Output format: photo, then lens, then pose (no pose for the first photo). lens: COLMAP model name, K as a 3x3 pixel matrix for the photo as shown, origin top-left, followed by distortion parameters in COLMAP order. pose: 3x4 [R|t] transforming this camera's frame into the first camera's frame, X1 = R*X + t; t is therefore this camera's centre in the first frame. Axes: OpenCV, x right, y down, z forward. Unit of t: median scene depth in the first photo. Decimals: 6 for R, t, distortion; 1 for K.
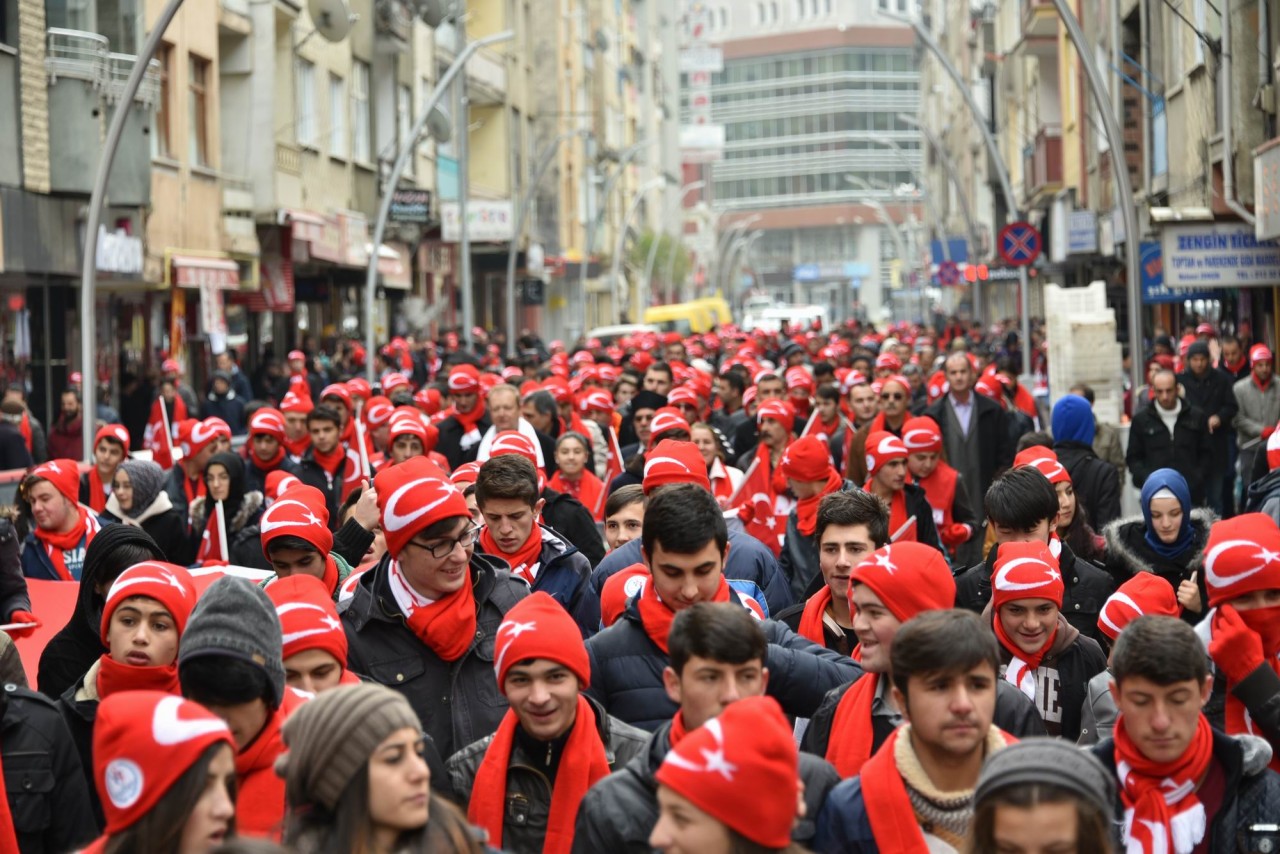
lens RADIAL K [[4920.9, 0, 640.0], [0, 4920.9, 427.0], [0, 0, 1]] dist [0.149014, -19.638682]
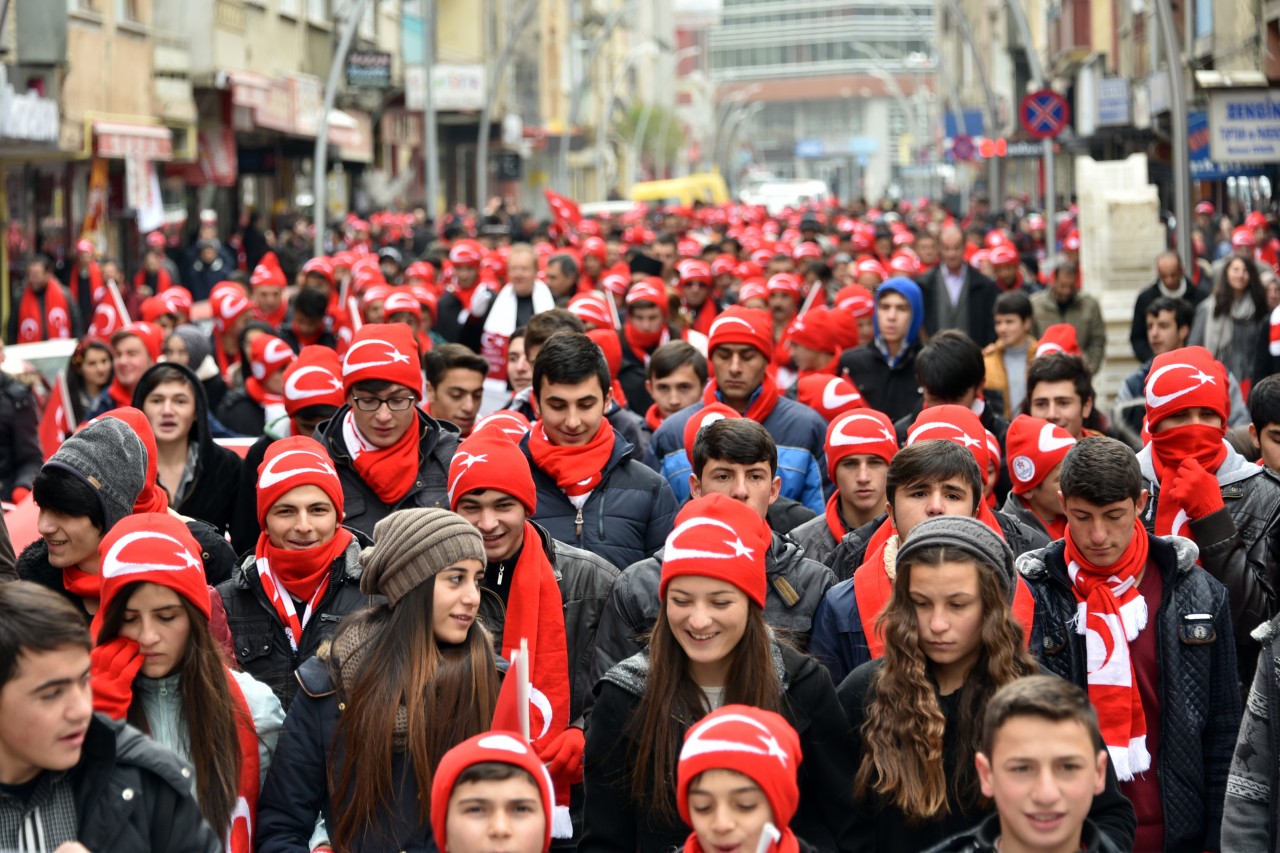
lens RADIAL K [[3829.9, 0, 640.0], [0, 3829.9, 426.5], [0, 0, 1]] dist [0.005295, 0.280969]
pose [[0.999855, 0.006328, -0.015814, 0.014500], [-0.005760, 0.999346, 0.035701, -0.004674], [0.016030, -0.035605, 0.999237, 0.291747]]
